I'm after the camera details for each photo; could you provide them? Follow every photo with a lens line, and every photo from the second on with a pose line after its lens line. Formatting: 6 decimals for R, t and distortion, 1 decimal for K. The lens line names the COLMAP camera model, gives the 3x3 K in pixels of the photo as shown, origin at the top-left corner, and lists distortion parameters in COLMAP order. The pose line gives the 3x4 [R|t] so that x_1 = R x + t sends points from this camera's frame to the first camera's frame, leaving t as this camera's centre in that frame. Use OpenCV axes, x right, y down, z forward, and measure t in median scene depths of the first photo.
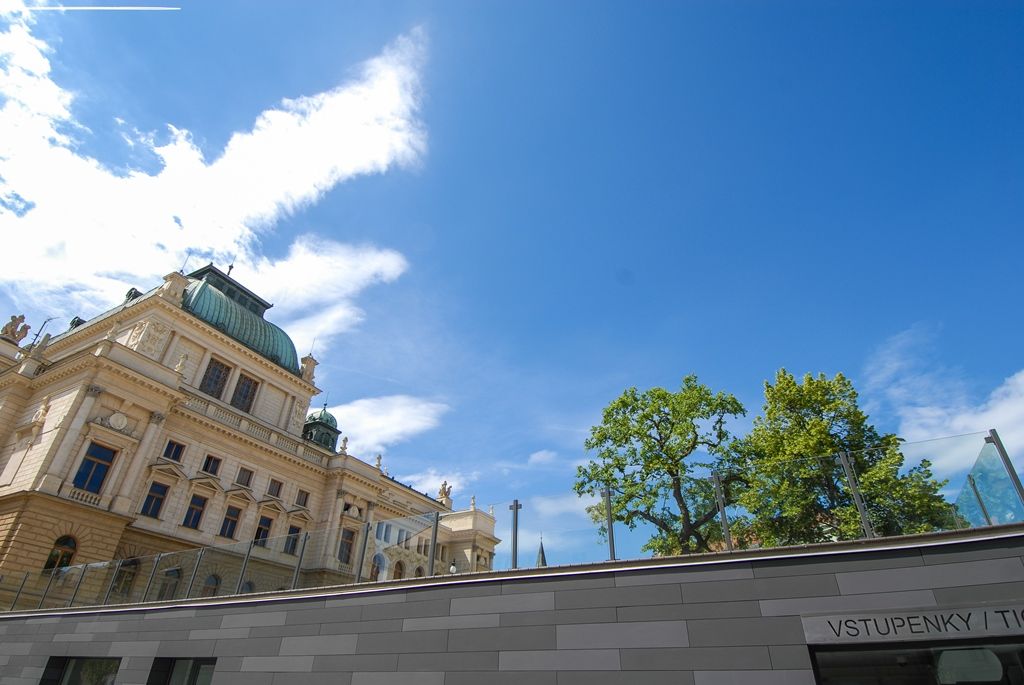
lens RADIAL K [[536.0, 0, 521.2], [0, 536.0, 351.1], [0, 0, 1]] dist [0.034476, -0.041050]
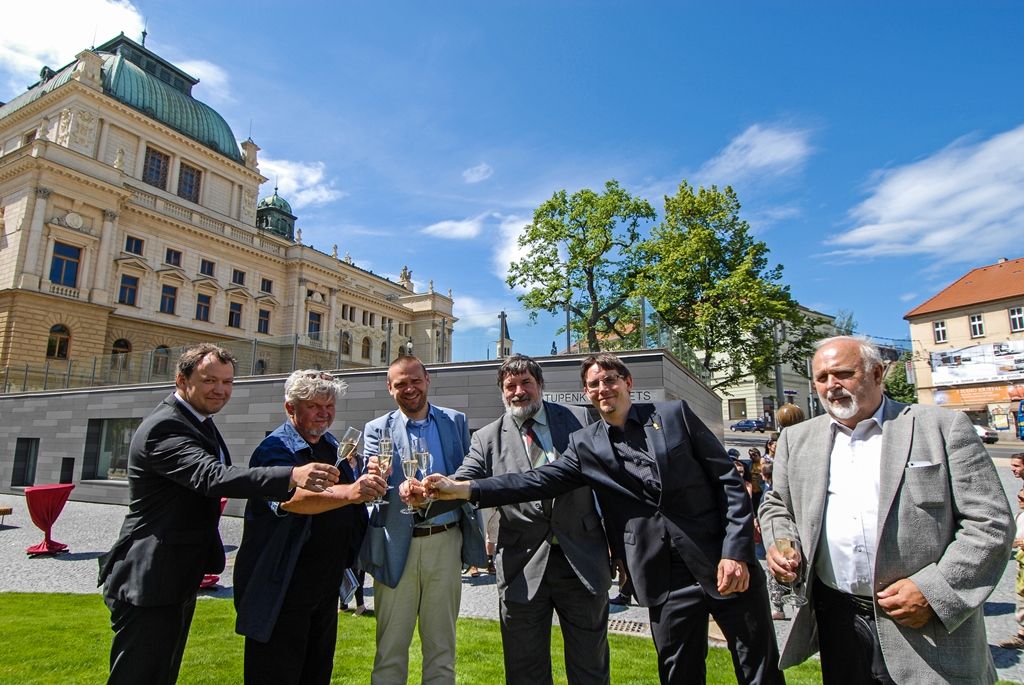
lens RADIAL K [[536.0, 0, 522.5], [0, 536.0, 352.4], [0, 0, 1]] dist [0.034476, -0.041050]
pose [[0.998506, -0.007635, 0.054103, 0.059306], [-0.014690, 0.916219, 0.400408, -0.055411], [-0.052627, -0.400605, 0.914738, -0.093394]]
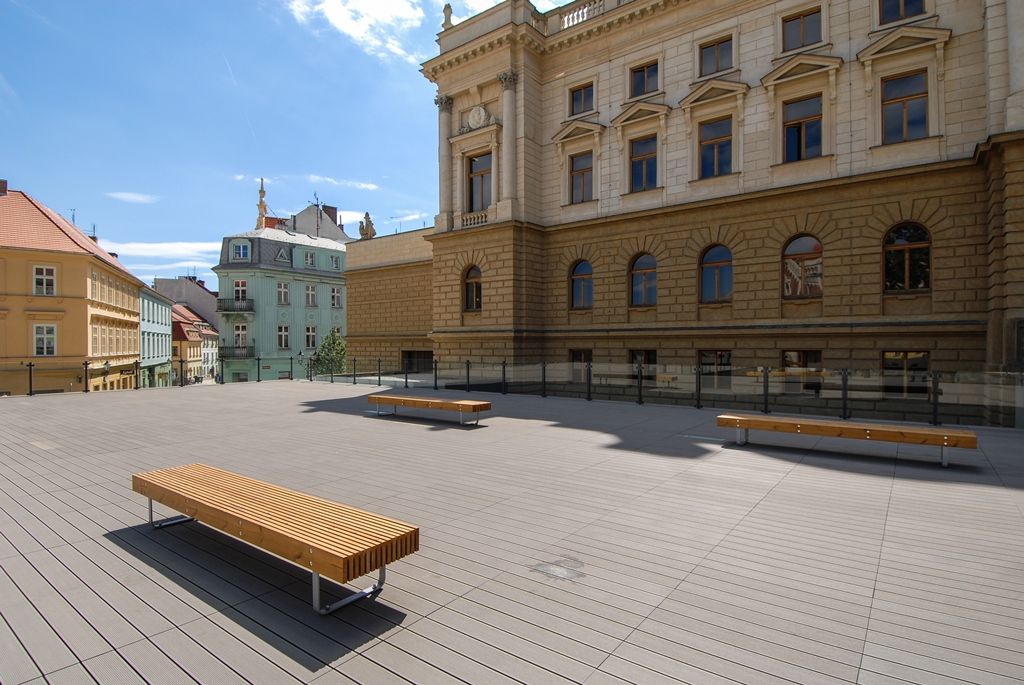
lens RADIAL K [[536.0, 0, 517.5], [0, 536.0, 349.3], [0, 0, 1]] dist [0.034476, -0.041050]
pose [[-0.177340, -0.007463, -0.984121, -0.006570], [0.530078, 0.841803, -0.101904, 0.421827], [0.829197, -0.539733, -0.145329, 0.803099]]
